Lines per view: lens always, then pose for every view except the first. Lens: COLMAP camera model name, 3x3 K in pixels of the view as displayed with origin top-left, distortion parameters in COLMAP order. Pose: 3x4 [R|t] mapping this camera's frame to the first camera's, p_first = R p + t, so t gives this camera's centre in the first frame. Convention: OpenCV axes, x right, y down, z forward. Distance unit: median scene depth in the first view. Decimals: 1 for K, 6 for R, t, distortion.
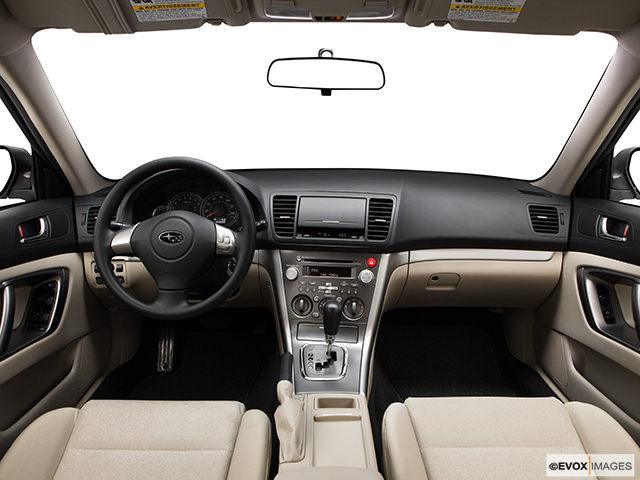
lens RADIAL K [[491.6, 0, 325.1], [0, 491.6, 238.6], [0, 0, 1]] dist [-0.099293, 0.041474]
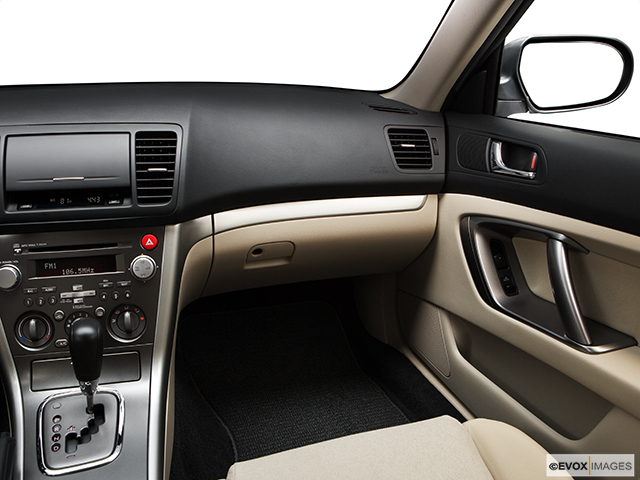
lens RADIAL K [[572.8, 0, 317.3], [0, 572.8, 242.0], [0, 0, 1]] dist [-0.096276, 0.089863]
pose [[0.941050, -0.112291, 0.319086, 0.065389], [0.070191, 0.987584, 0.140537, -0.032739], [-0.330906, -0.109855, 0.937248, 0.290739]]
